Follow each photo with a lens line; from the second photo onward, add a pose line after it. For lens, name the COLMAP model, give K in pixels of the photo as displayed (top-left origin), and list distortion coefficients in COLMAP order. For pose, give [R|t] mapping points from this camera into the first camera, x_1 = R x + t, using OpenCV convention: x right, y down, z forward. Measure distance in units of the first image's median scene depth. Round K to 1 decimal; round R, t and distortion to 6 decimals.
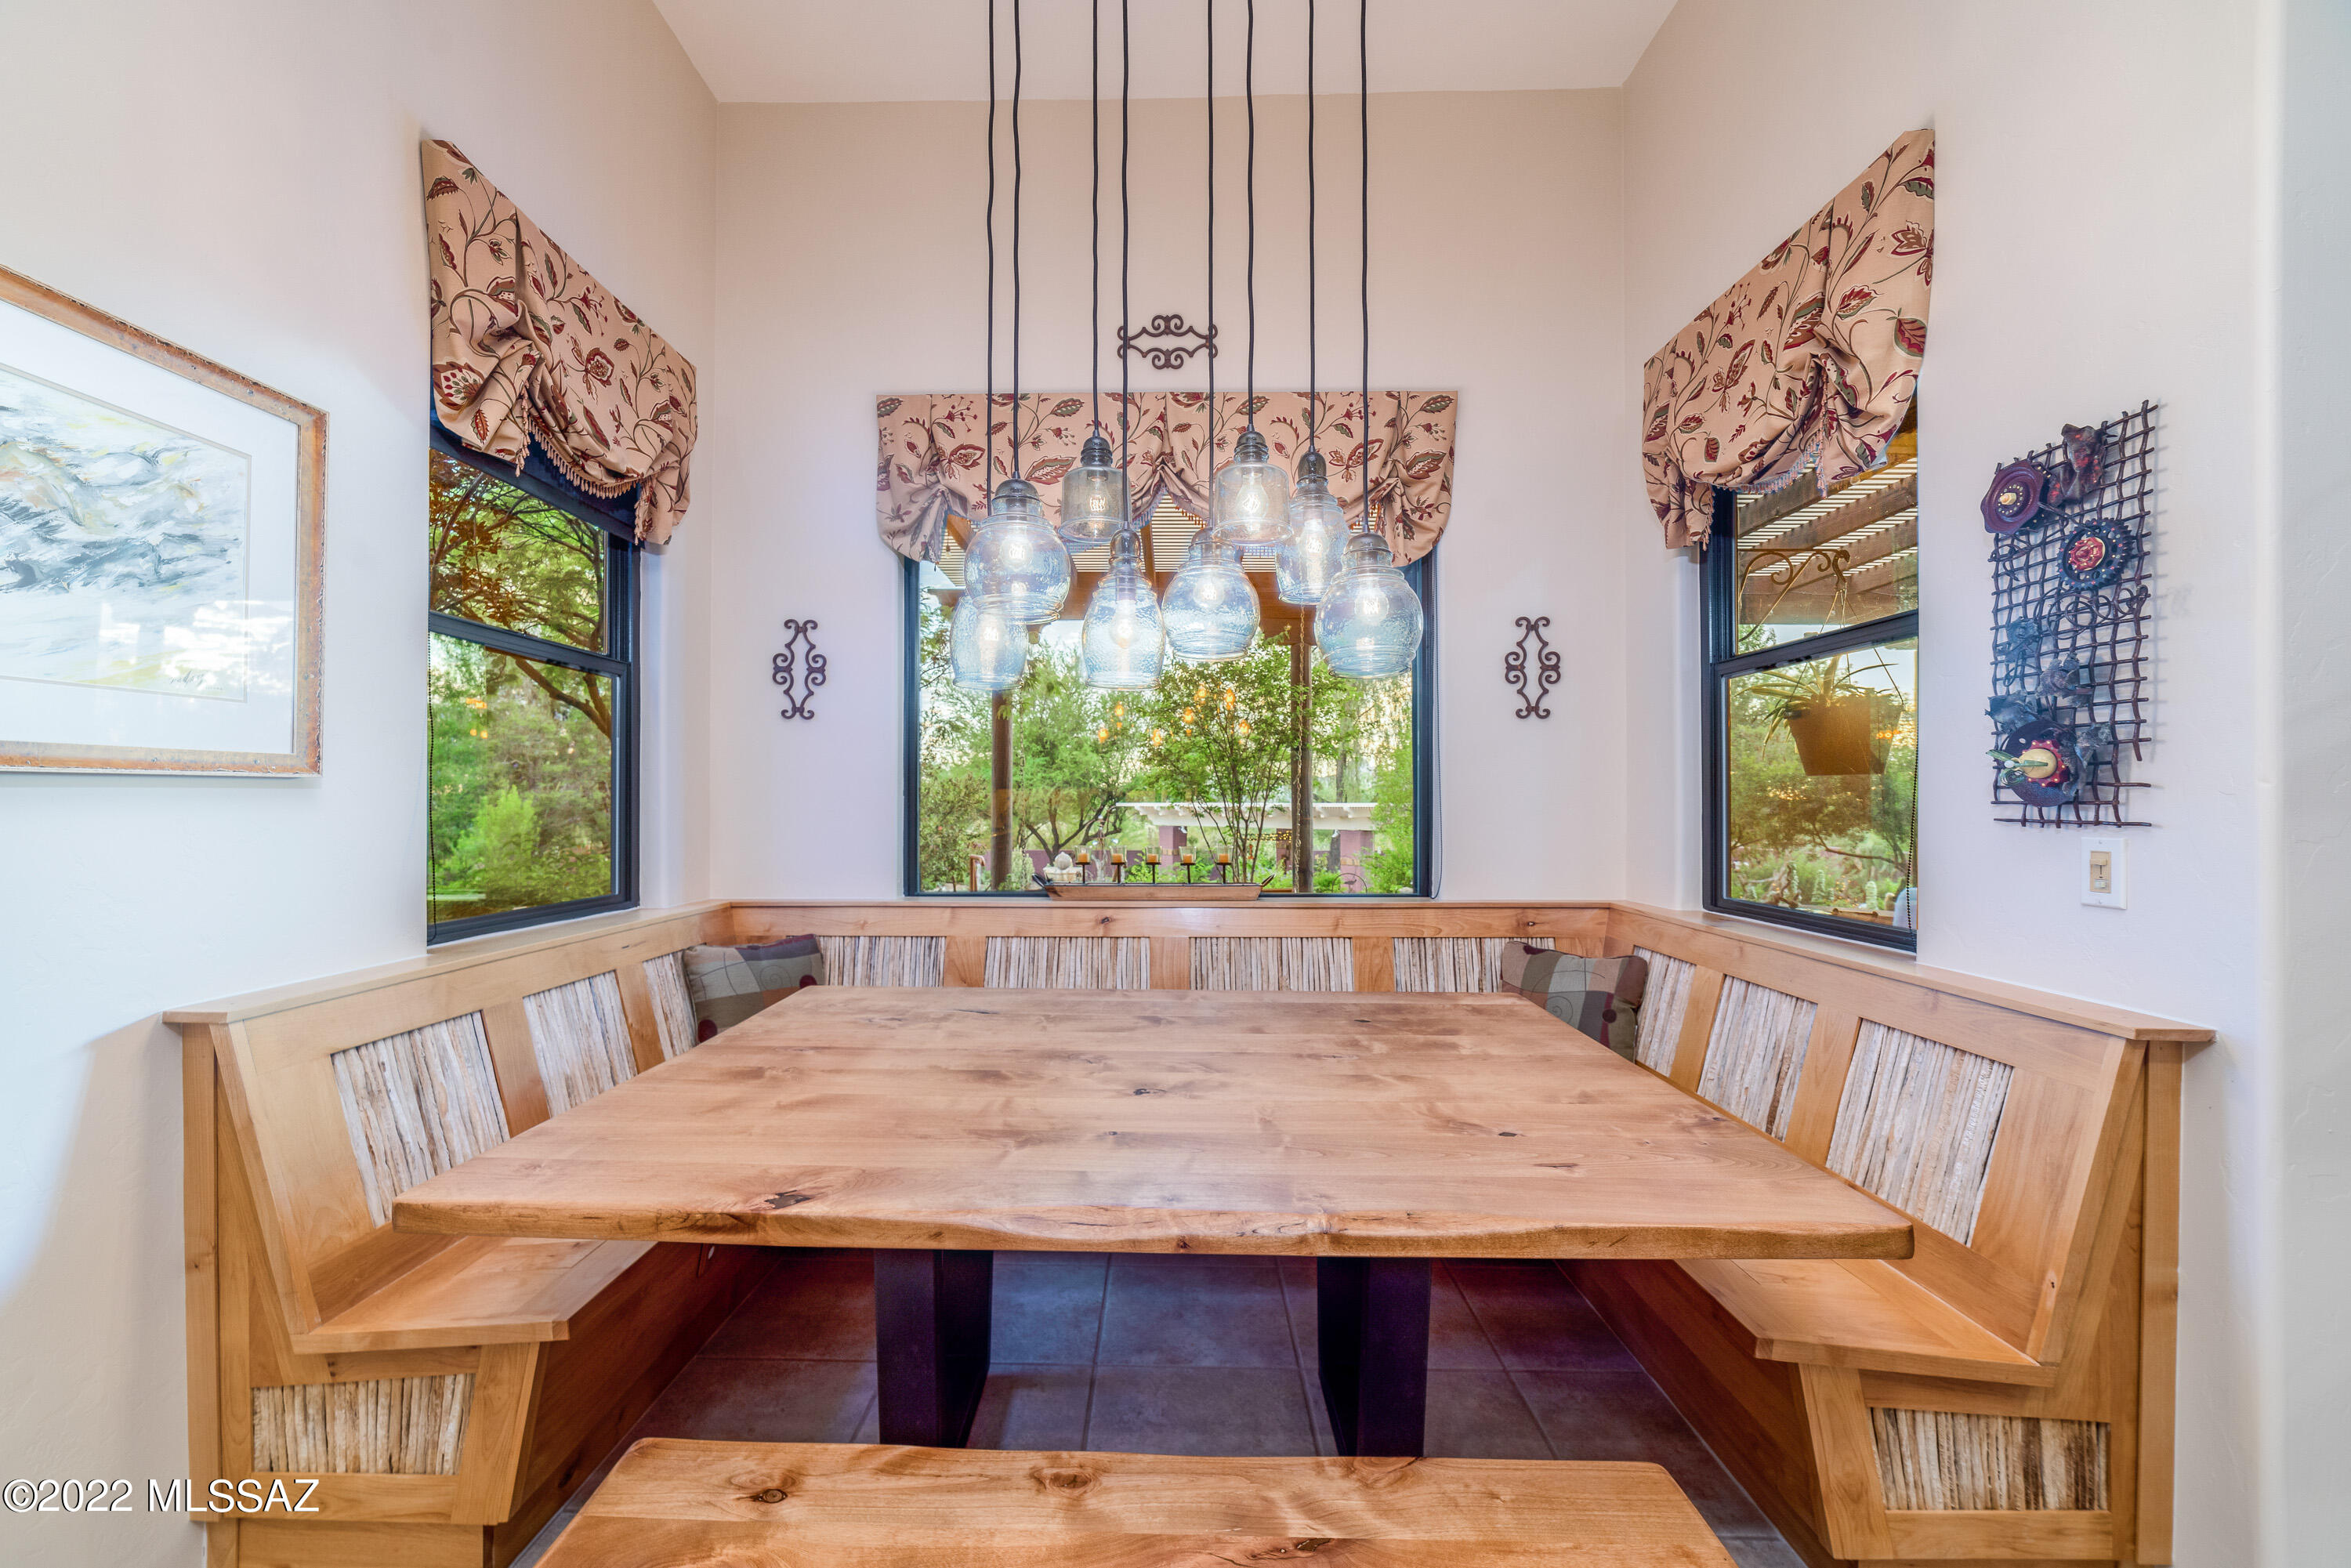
lens RADIAL K [[926.3, 0, 1162.5], [0, 926.3, 791.3], [0, 0, 1]] dist [-0.027832, 0.017781]
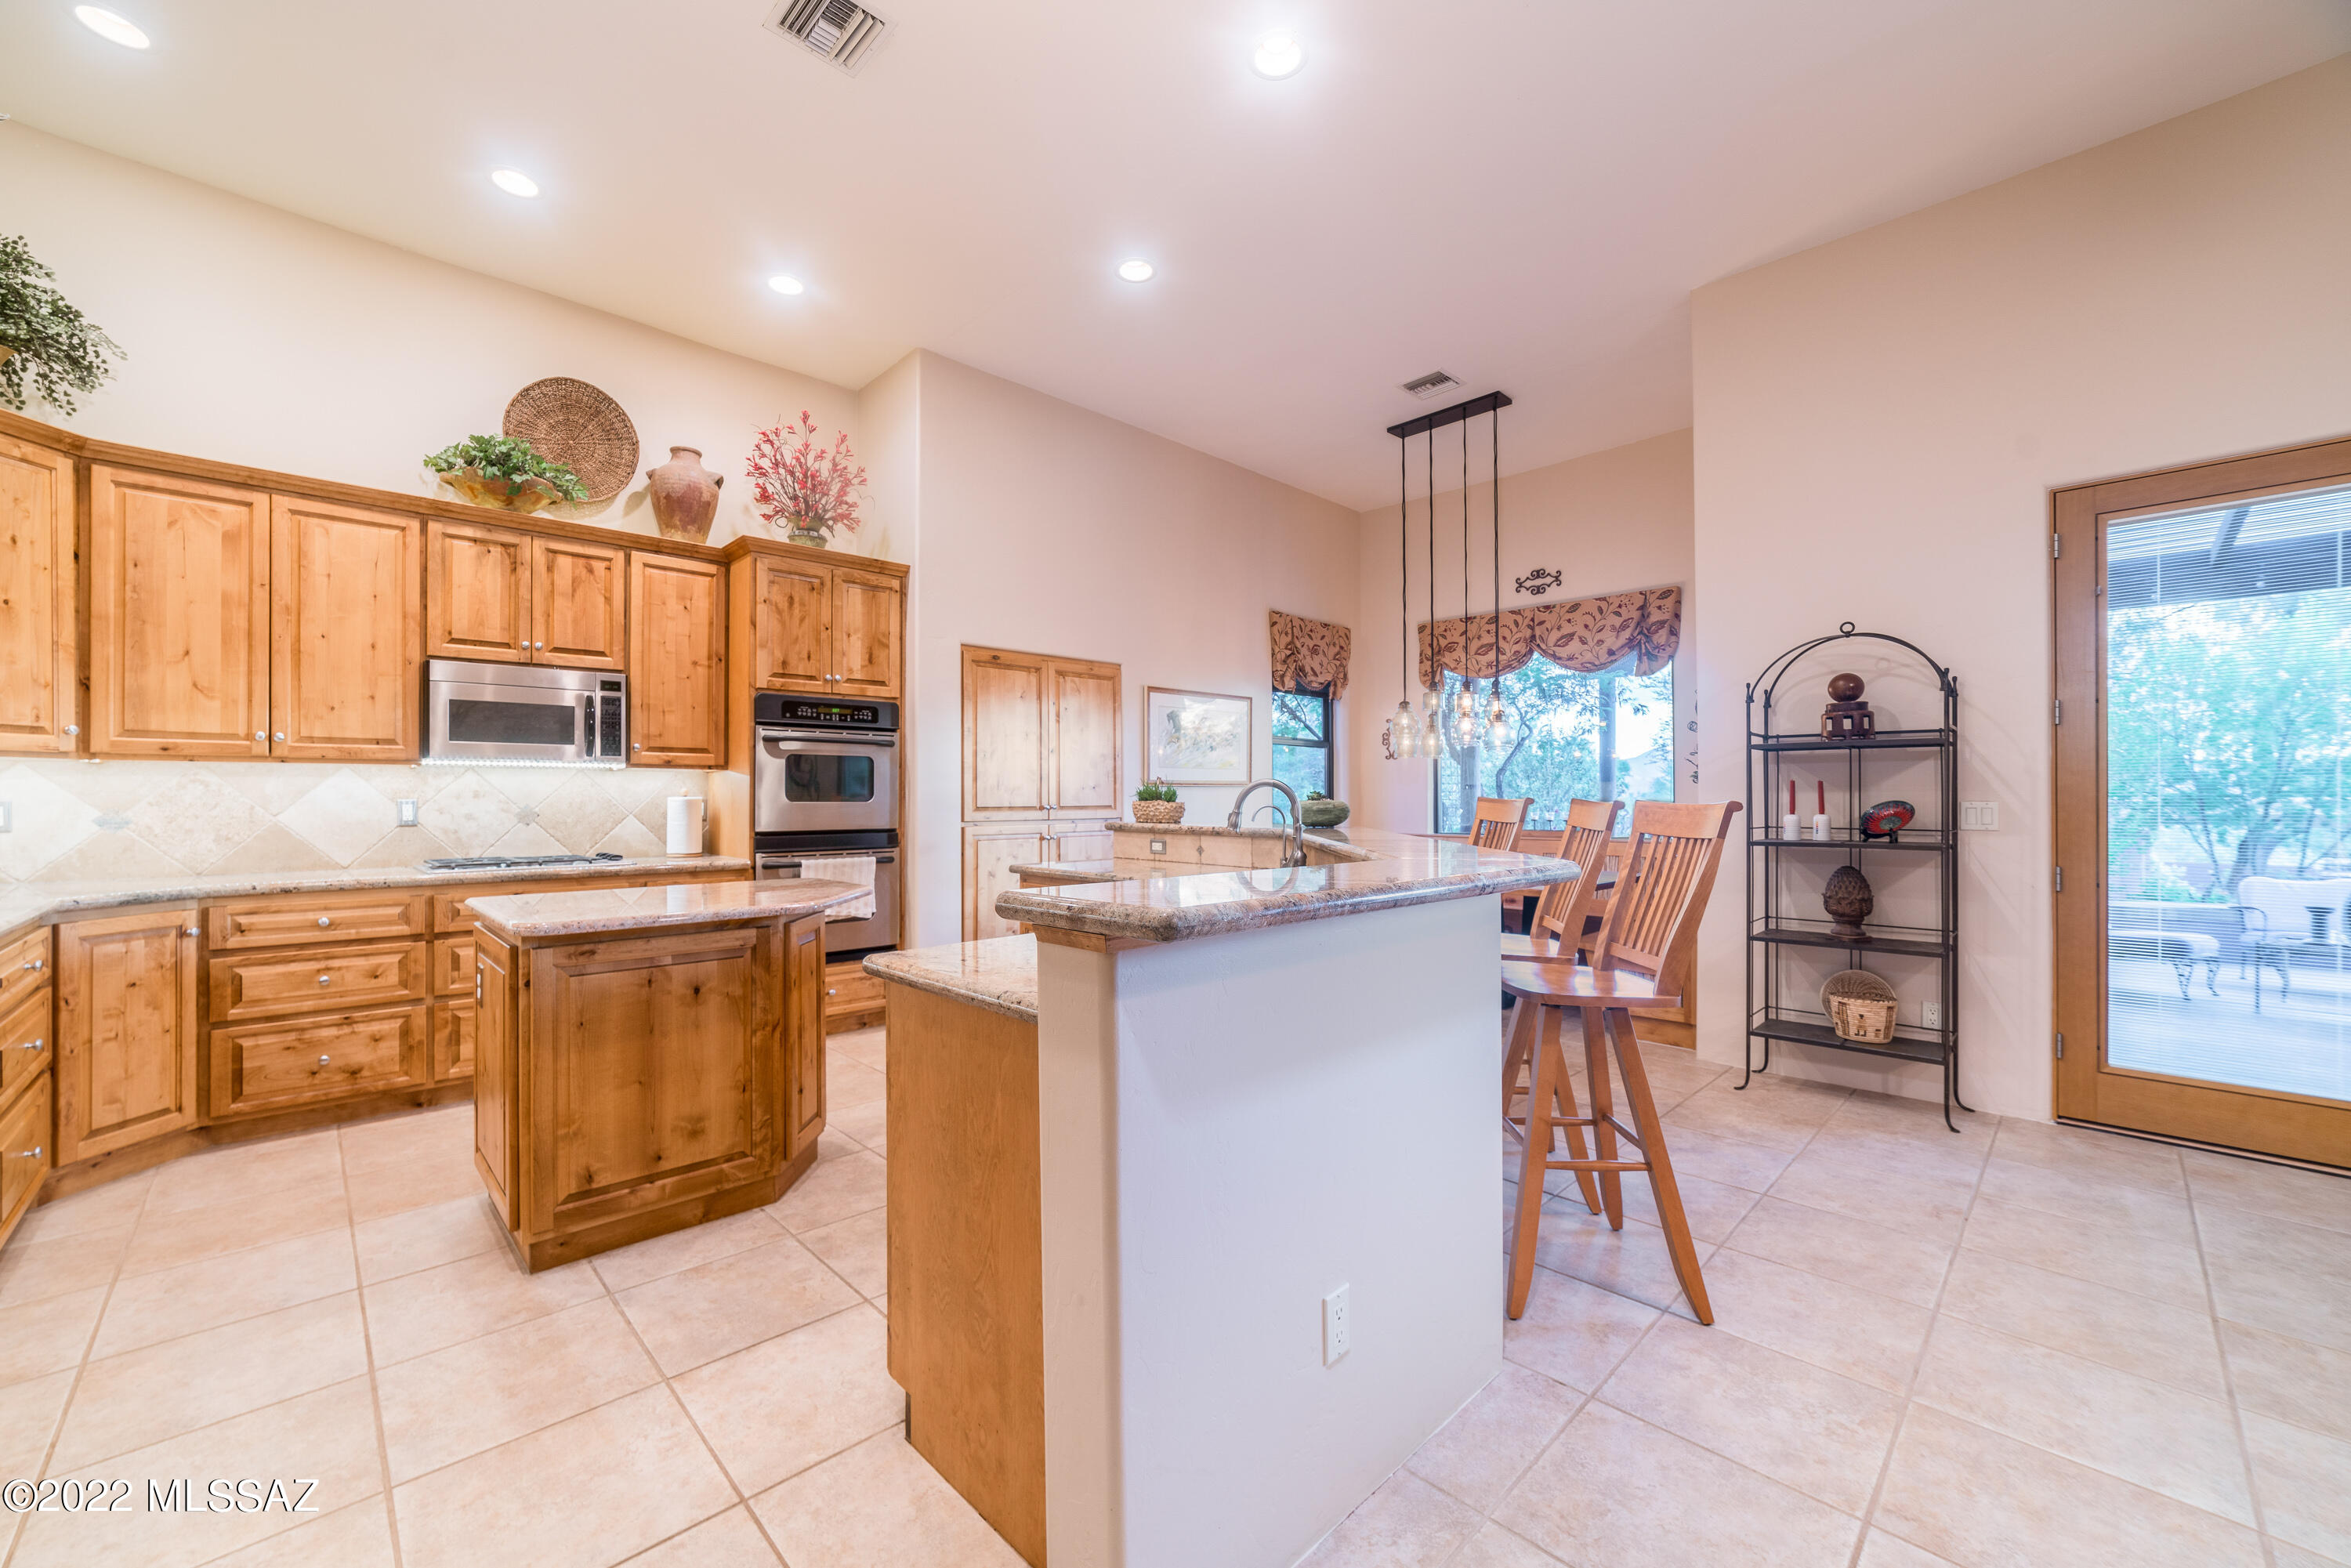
lens RADIAL K [[926.3, 0, 1162.5], [0, 926.3, 791.3], [0, 0, 1]] dist [-0.027832, 0.017781]
pose [[0.703628, -0.006674, -0.710537, 0.997336], [0.006737, 0.999974, -0.002722, 0.008661], [0.710536, -0.002872, 0.703654, -1.258094]]
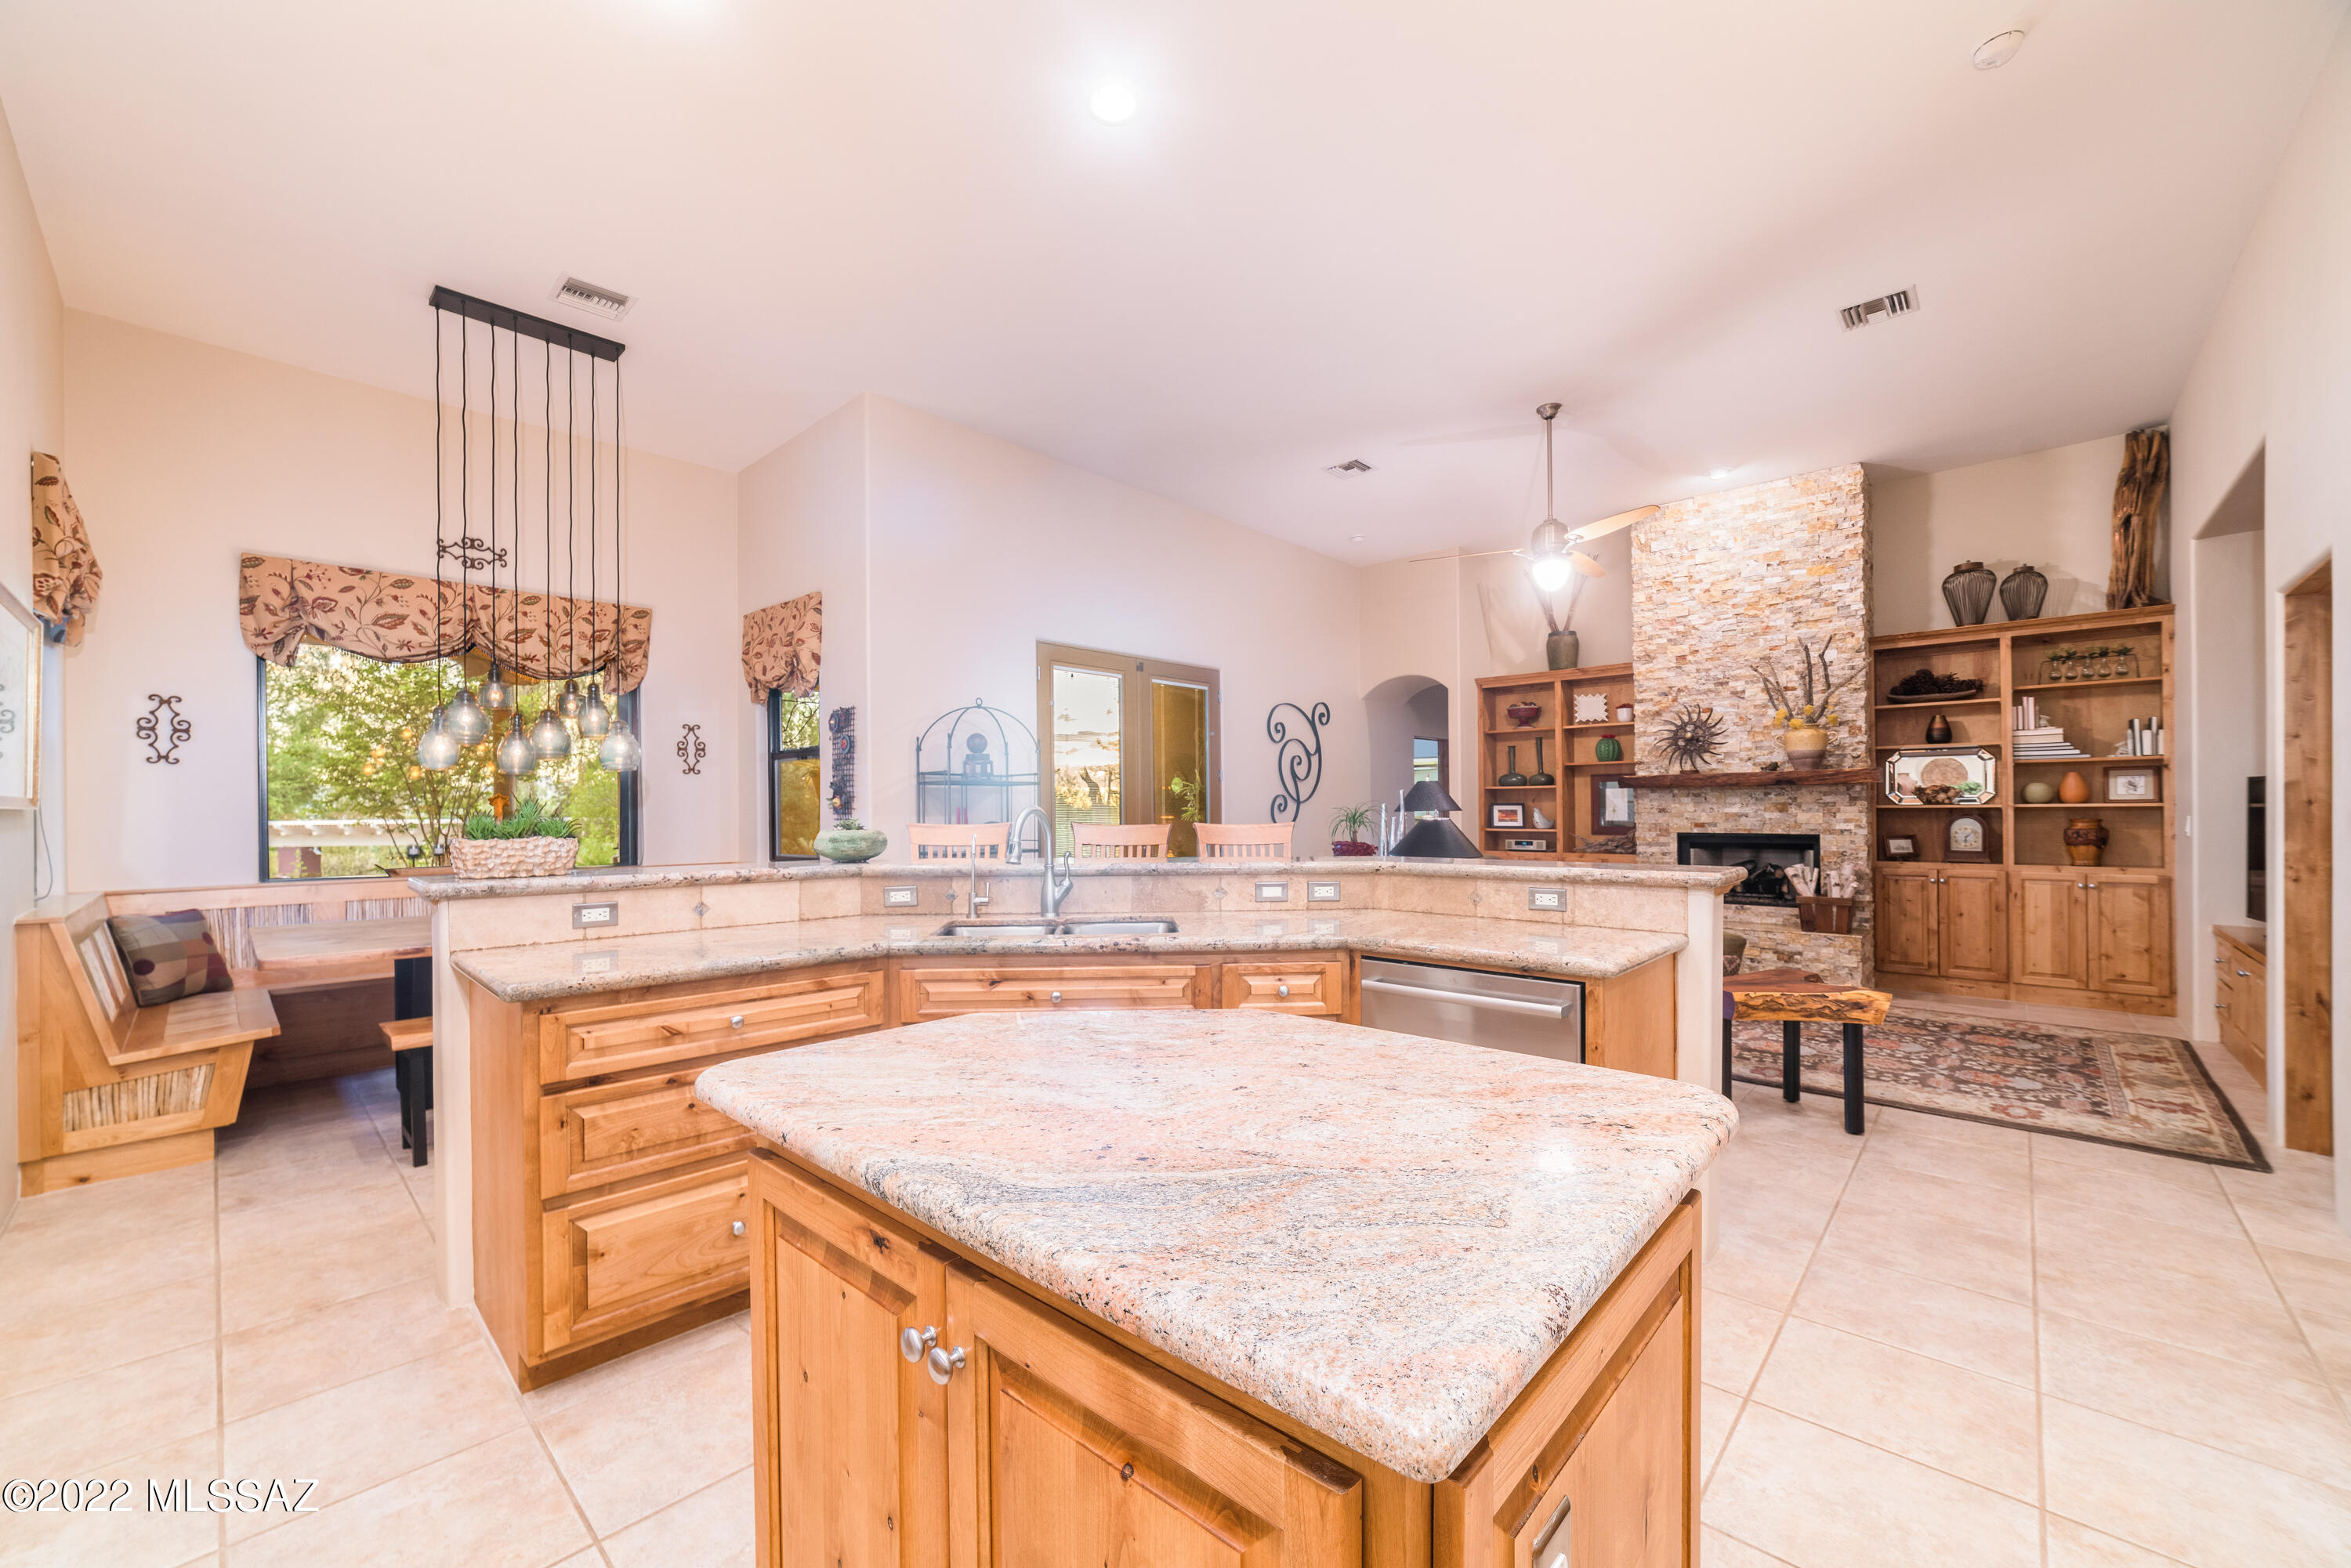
lens RADIAL K [[908.8, 0, 1148.9], [0, 908.8, 809.4], [0, 0, 1]] dist [-0.013460, 0.000169]
pose [[0.681417, -0.007964, 0.731852, -0.401123], [0.004133, 0.999967, 0.007033, -0.011258], [-0.731884, -0.001767, 0.681427, -1.178700]]
